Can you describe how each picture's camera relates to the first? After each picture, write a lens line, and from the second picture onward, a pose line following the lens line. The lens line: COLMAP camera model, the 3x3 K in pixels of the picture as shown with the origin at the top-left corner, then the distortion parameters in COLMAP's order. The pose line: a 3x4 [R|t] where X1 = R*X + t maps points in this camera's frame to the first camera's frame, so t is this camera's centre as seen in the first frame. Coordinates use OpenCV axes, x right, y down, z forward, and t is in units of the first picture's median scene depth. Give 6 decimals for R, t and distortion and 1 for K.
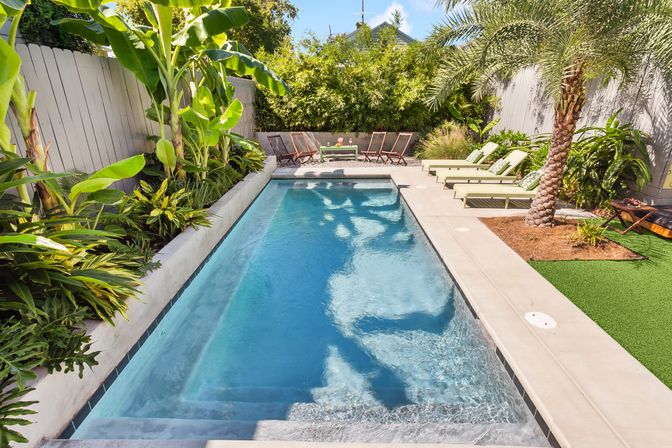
lens RADIAL K [[311.9, 0, 348.7], [0, 311.9, 211.6], [0, 0, 1]] dist [0.001270, 0.000492]
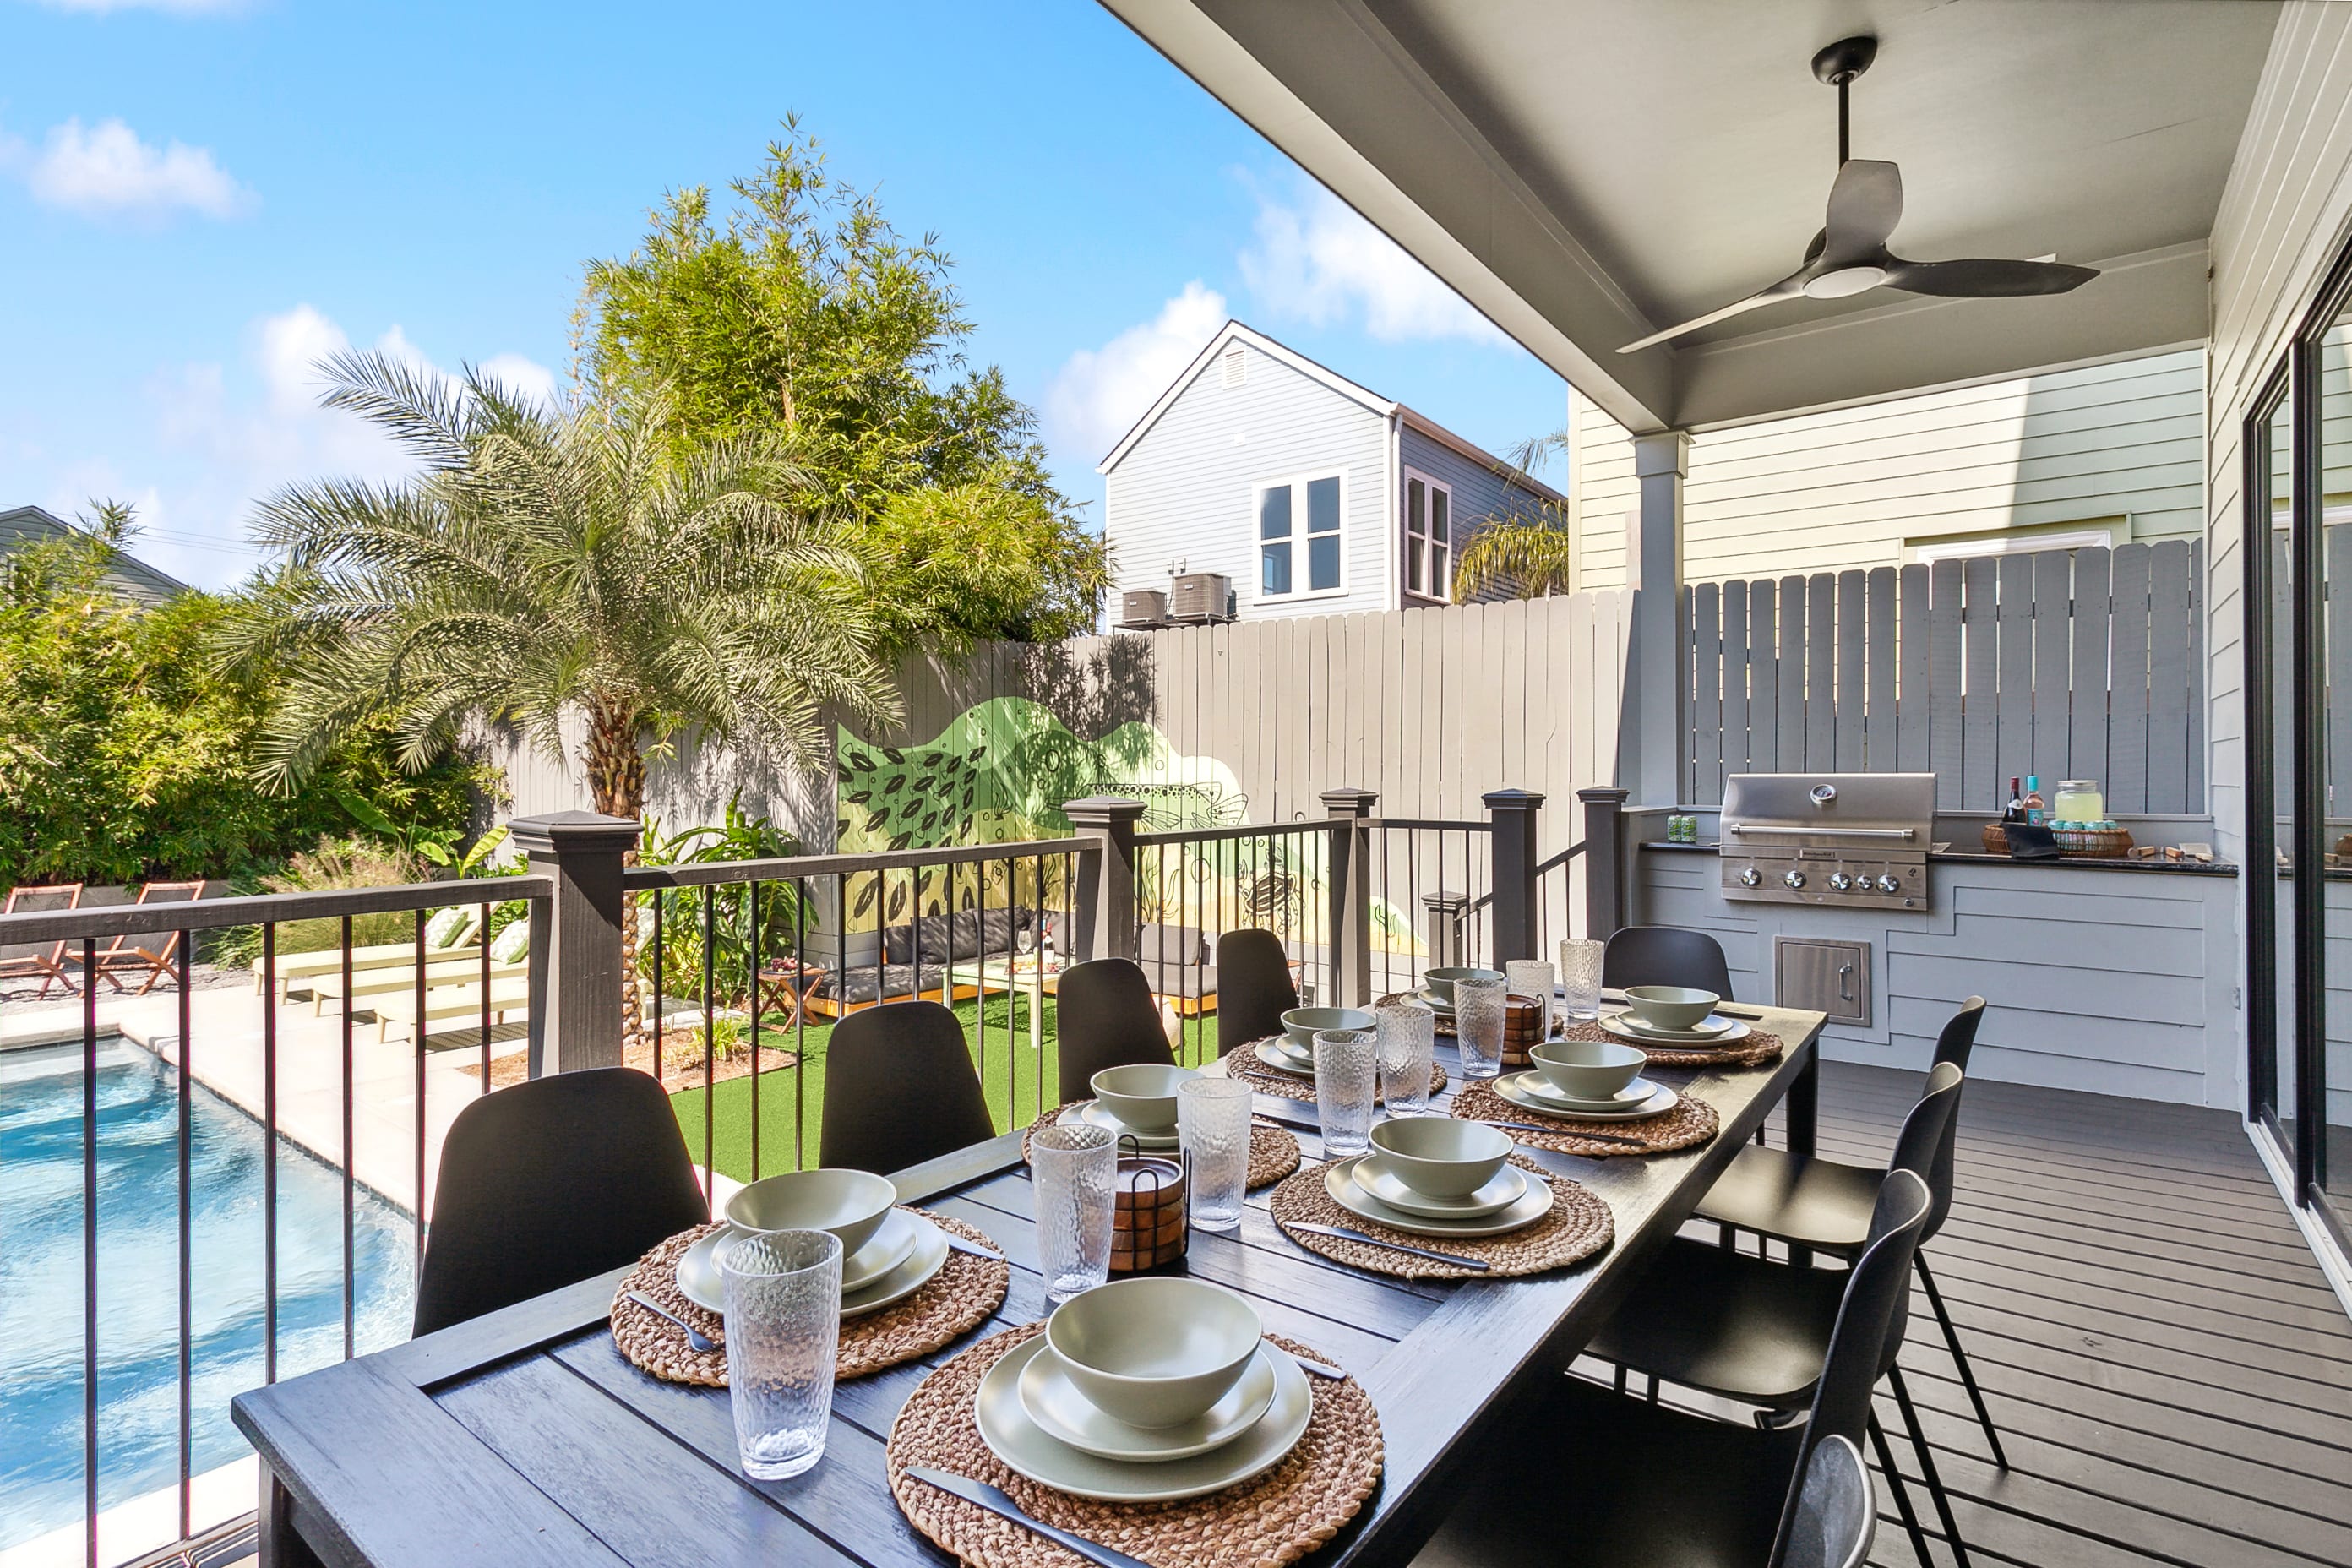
lens RADIAL K [[1195.5, 0, 1182.2], [0, 1195.5, 799.3], [0, 0, 1]] dist [0.004421, 0.000818]
pose [[0.626919, -0.008140, 0.779042, -0.102456], [0.265365, 0.942384, -0.203700, 0.161609], [-0.732499, 0.334434, 0.592958, -0.393636]]
